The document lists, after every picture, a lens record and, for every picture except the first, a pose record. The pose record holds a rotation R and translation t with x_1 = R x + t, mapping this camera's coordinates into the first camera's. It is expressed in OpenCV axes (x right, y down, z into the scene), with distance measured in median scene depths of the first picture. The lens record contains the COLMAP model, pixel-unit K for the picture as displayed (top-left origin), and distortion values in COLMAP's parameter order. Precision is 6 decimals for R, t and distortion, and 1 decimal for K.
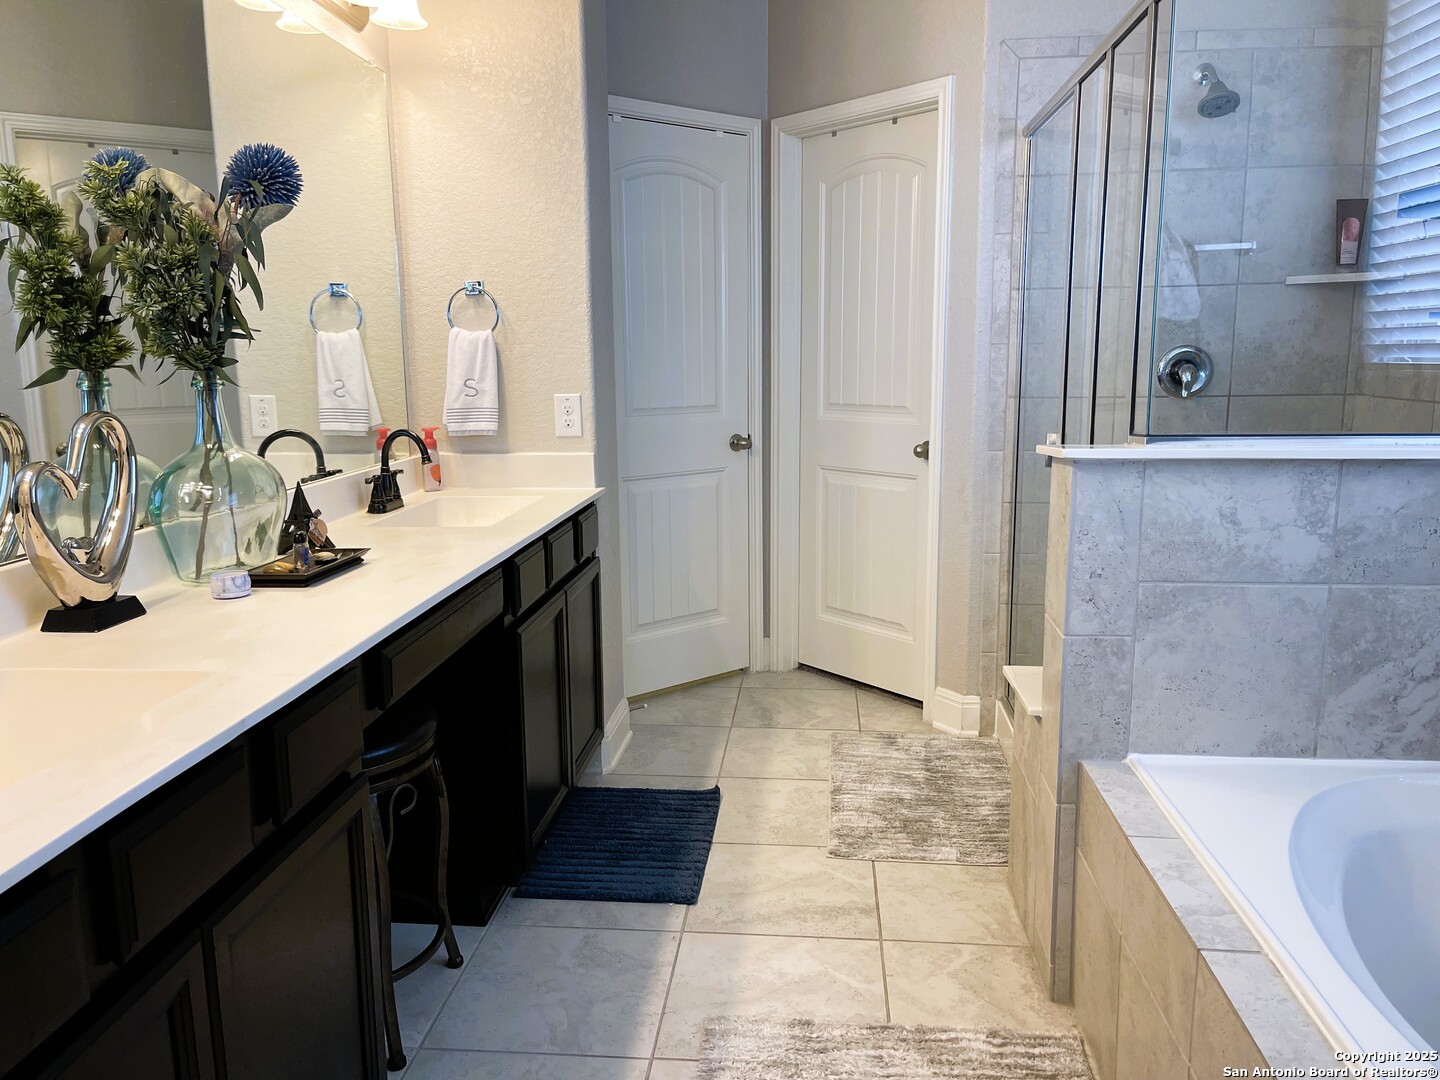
lens RADIAL K [[1090.9, 0, 715.1], [0, 1090.9, 552.0], [0, 0, 1]] dist [0.060176, -0.074057]
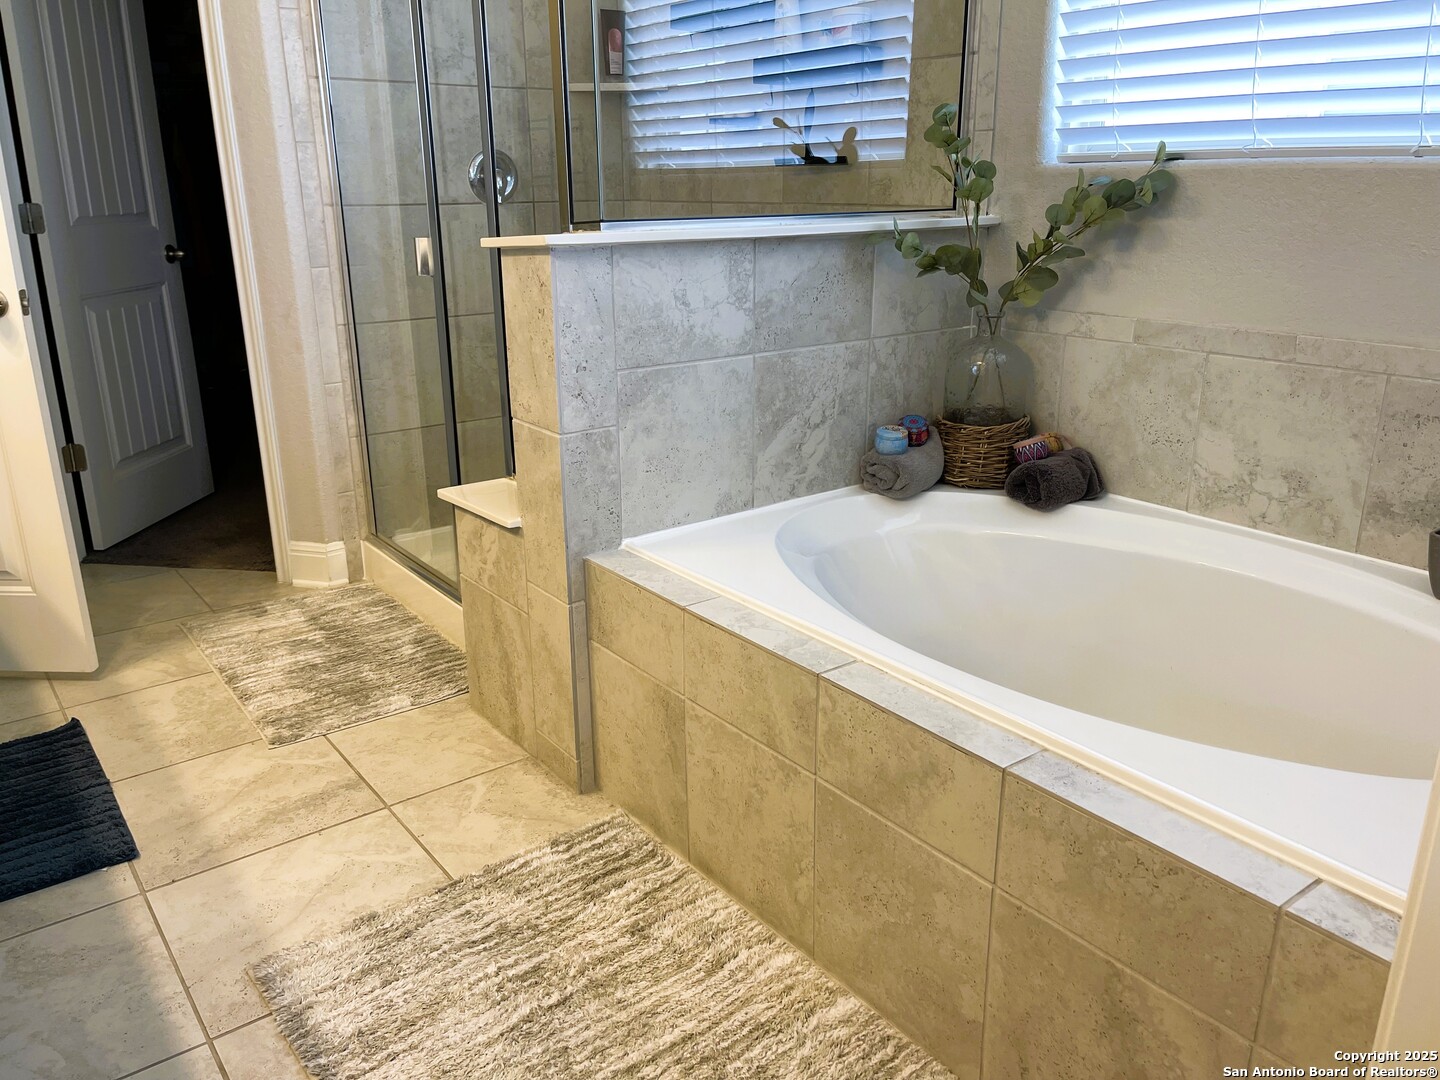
lens RADIAL K [[1090.9, 0, 712.5], [0, 1090.9, 535.3], [0, 0, 1]] dist [0.060176, -0.074057]
pose [[0.730585, -0.205730, 0.651092, -0.231047], [0.124170, 0.977661, 0.169589, 0.015240], [-0.671437, -0.043053, 0.739810, 0.183615]]
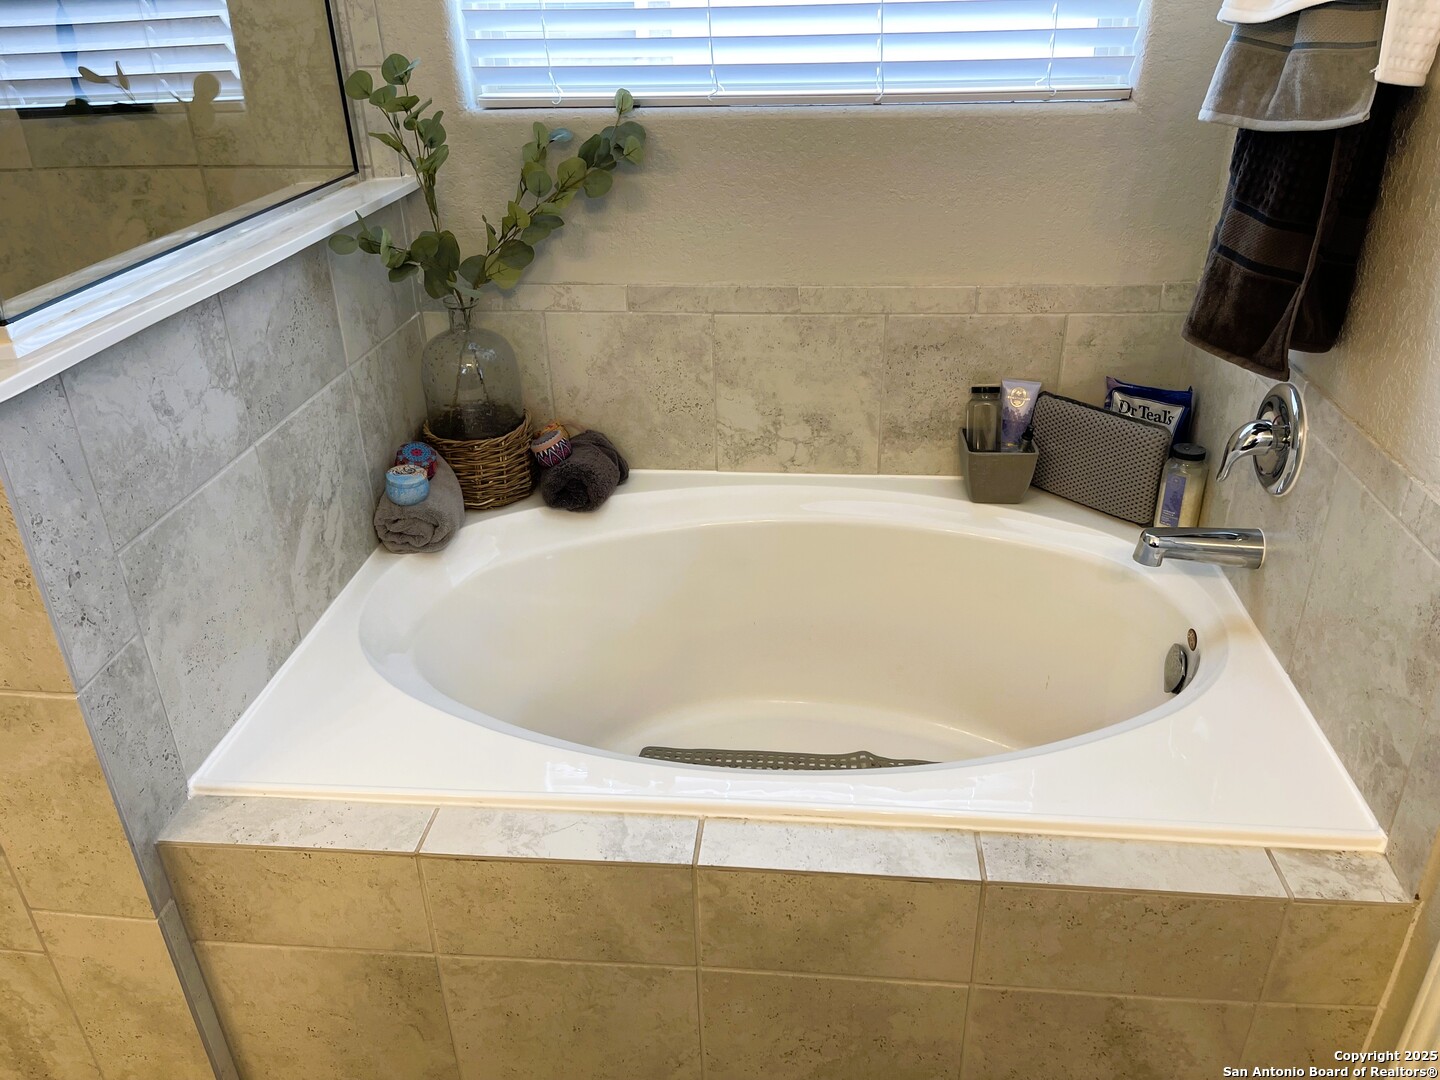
lens RADIAL K [[1090.9, 0, 731.1], [0, 1090.9, 554.2], [0, 0, 1]] dist [0.060176, -0.074057]
pose [[-0.014126, -0.459246, 0.888197, -0.166923], [0.201311, 0.868790, 0.452413, -0.179079], [-0.979426, 0.185194, 0.080178, 0.595107]]
